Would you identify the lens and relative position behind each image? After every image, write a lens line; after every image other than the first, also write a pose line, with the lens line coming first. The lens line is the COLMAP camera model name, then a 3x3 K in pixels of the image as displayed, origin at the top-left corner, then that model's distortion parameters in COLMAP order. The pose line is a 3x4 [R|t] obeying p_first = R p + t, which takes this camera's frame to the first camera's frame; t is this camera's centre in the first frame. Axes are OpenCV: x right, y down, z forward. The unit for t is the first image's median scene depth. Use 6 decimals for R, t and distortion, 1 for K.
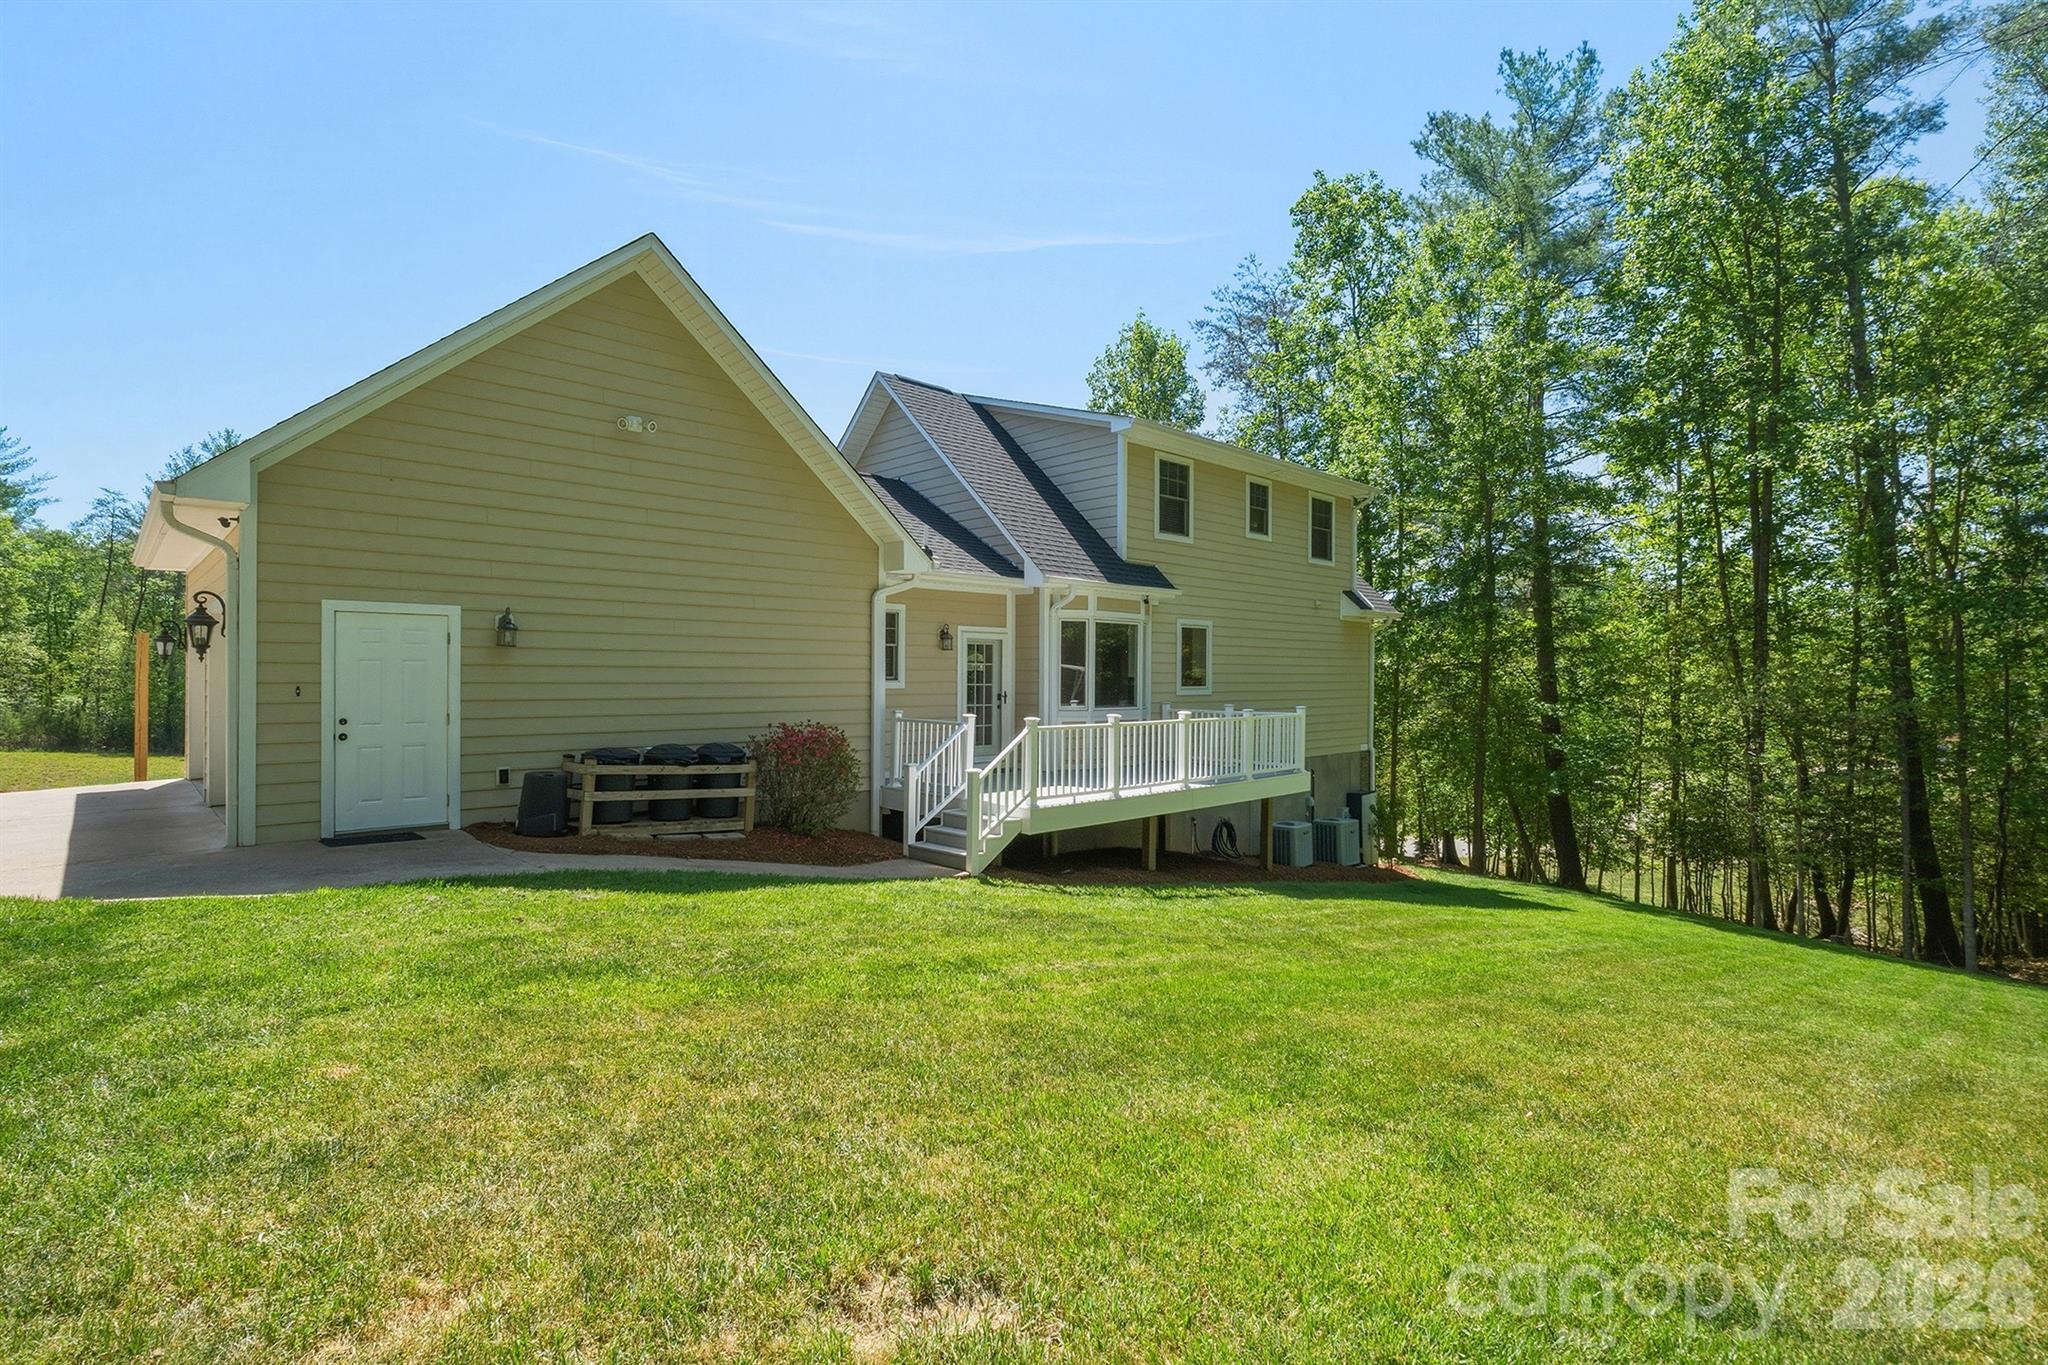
lens RADIAL K [[985.4, 0, 1026.4], [0, 985.4, 673.7], [0, 0, 1]] dist [-0.003969, -0.000316]
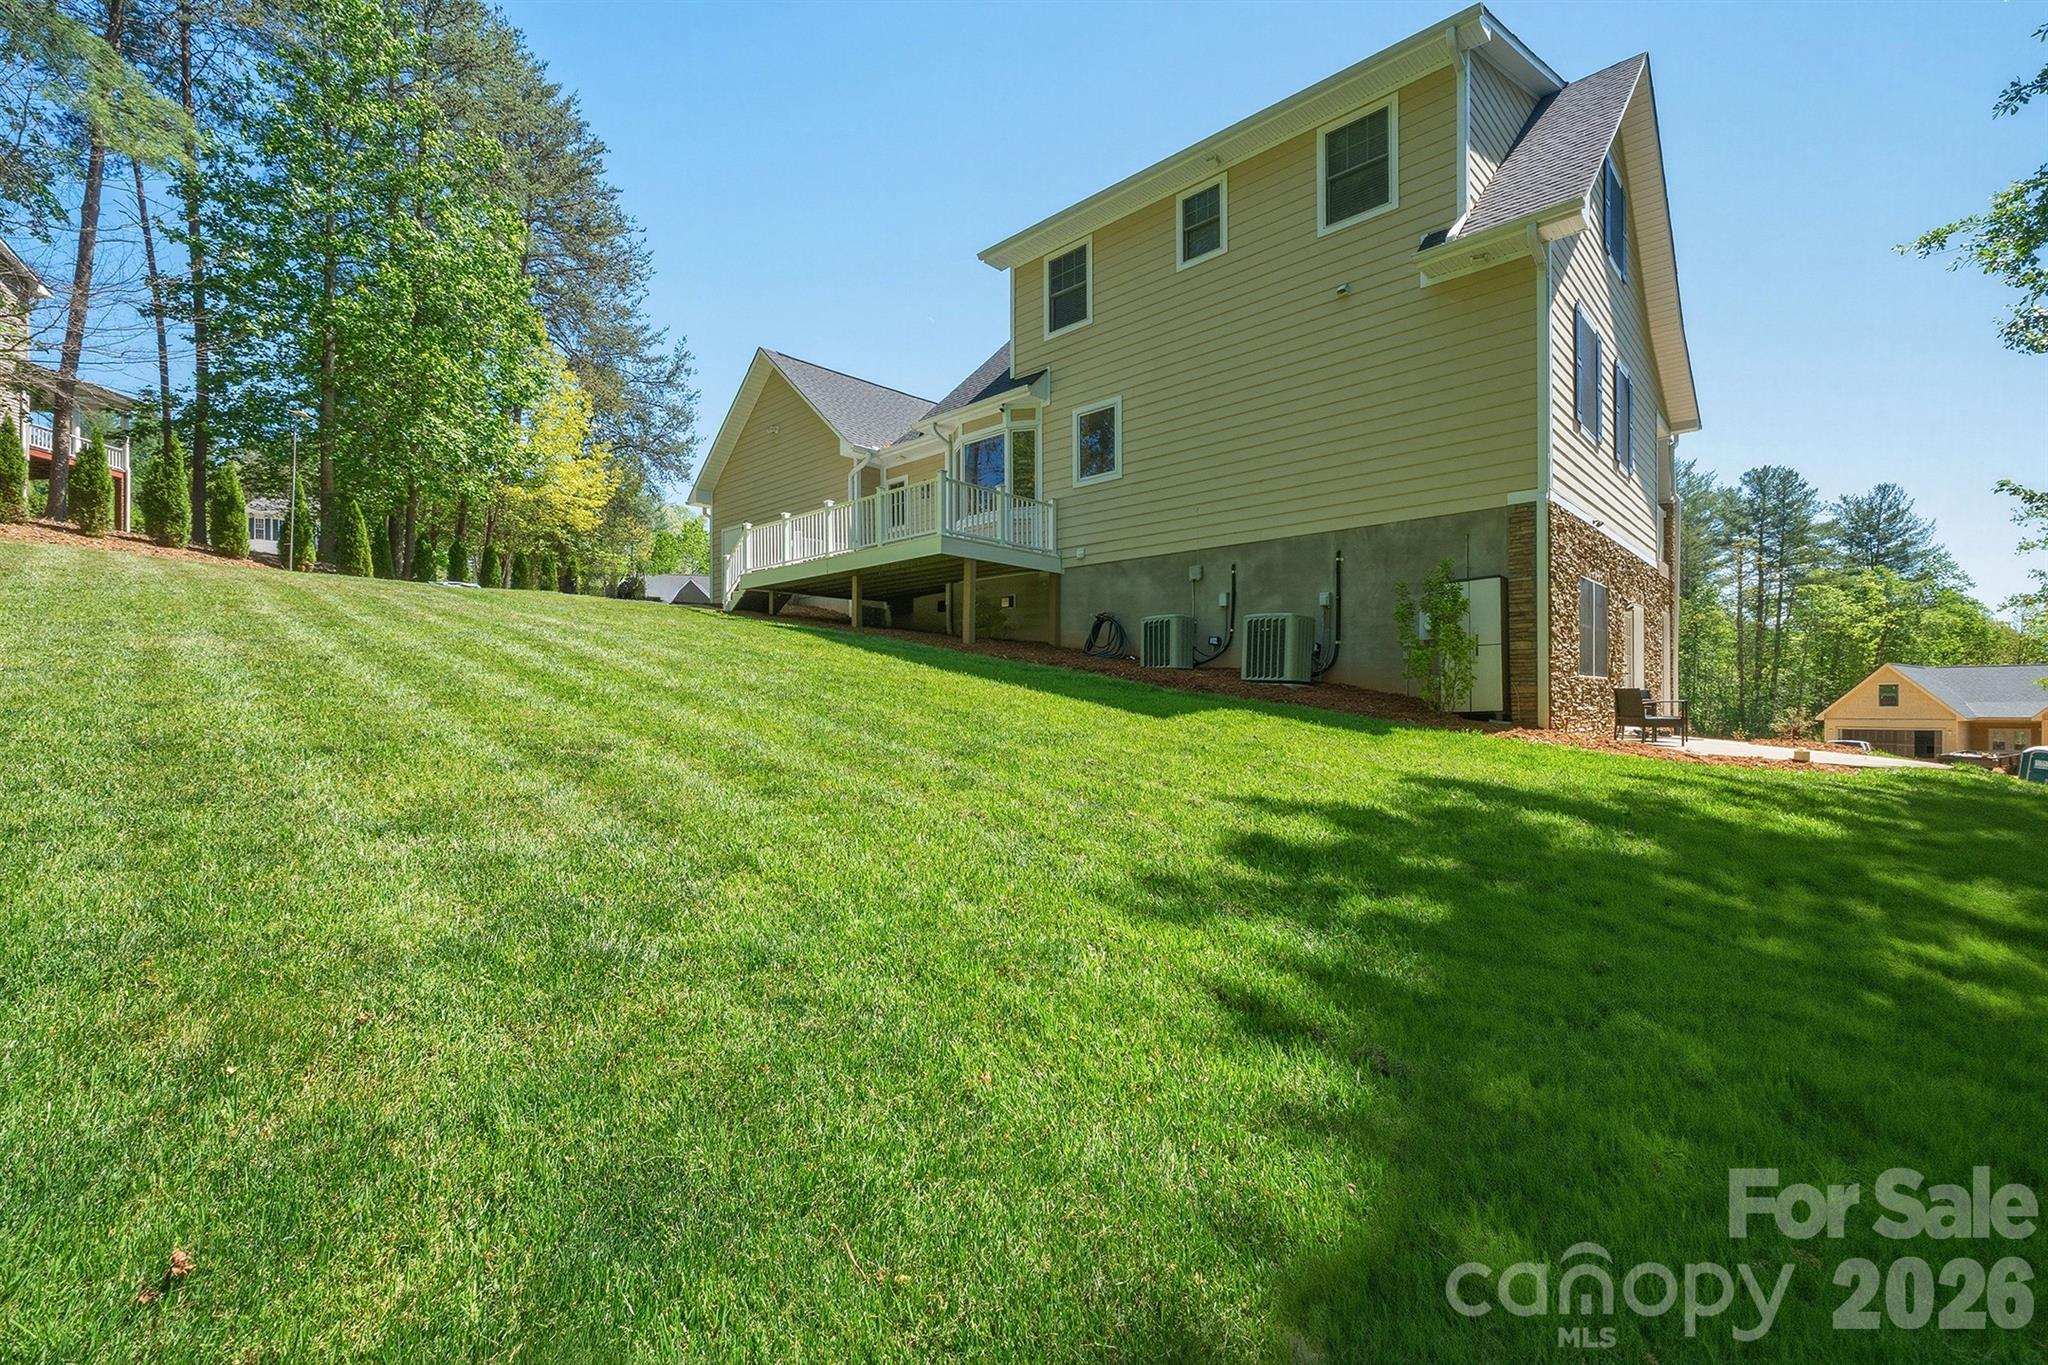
lens RADIAL K [[867.4, 0, 1023.1], [0, 867.4, 693.1], [0, 0, 1]] dist [0.000822, -0.000009]
pose [[0.048508, -0.008840, -0.998784, 1.200182], [0.004380, 0.999953, -0.008637, 0.276337], [0.998813, -0.003956, 0.048544, 1.083964]]
